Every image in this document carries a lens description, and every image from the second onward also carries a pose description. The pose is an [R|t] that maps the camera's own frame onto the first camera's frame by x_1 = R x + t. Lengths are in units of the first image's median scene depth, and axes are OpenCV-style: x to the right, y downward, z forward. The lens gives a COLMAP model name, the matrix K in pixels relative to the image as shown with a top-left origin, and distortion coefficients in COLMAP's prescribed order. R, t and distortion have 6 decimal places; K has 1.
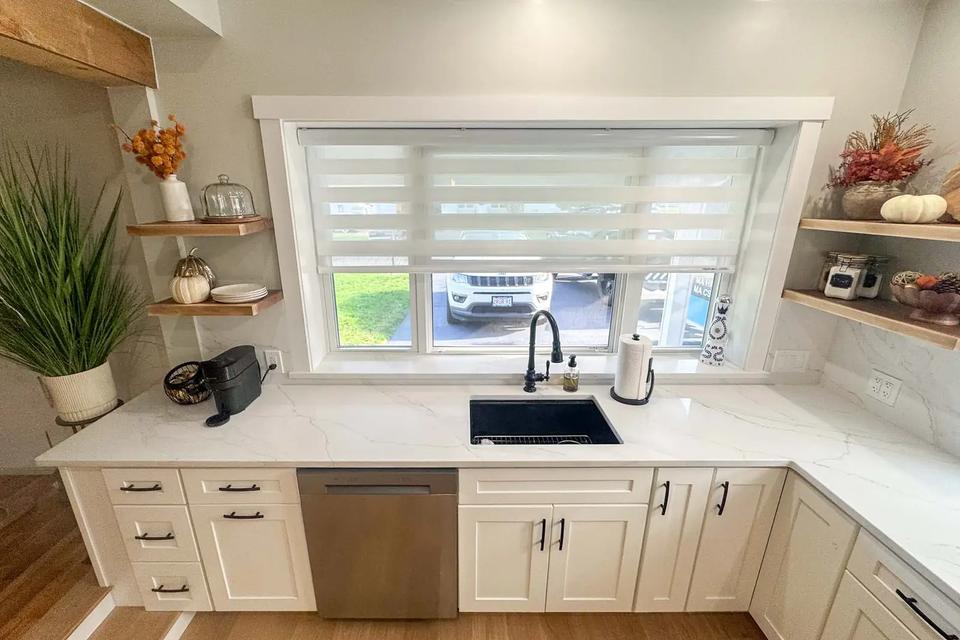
lens RADIAL K [[420.8, 0, 474.0], [0, 420.8, 345.6], [0, 0, 1]] dist [-0.003586, -0.000302]
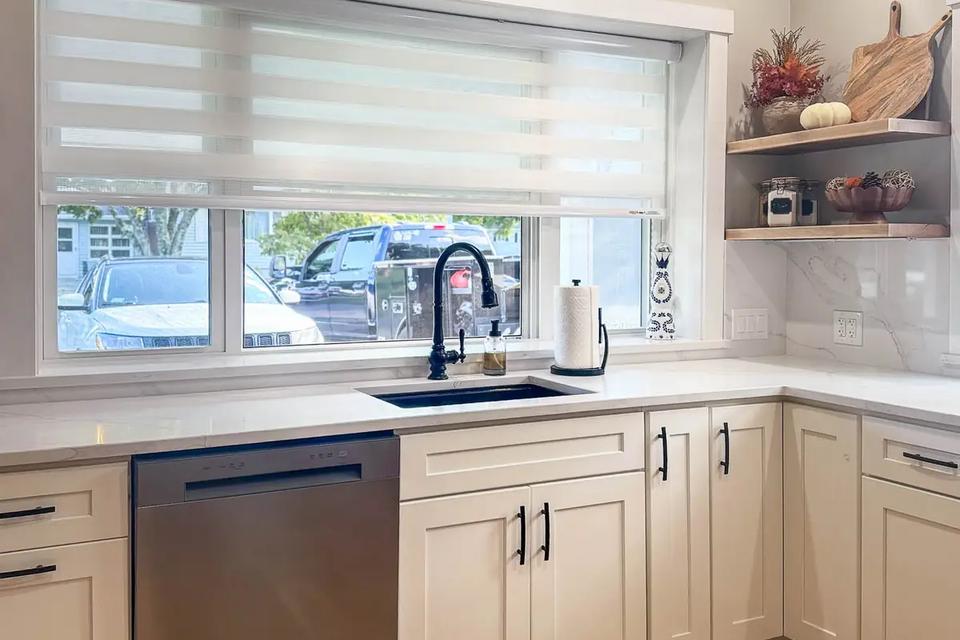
lens RADIAL K [[961.0, 0, 523.7], [0, 961.0, 298.7], [0, 0, 1]] dist [0.046885, 0.000000]
pose [[0.887051, -0.016902, 0.461361, -0.489785], [0.147313, 0.957452, -0.248161, 0.431977], [-0.437537, 0.288096, 0.851799, -0.381624]]
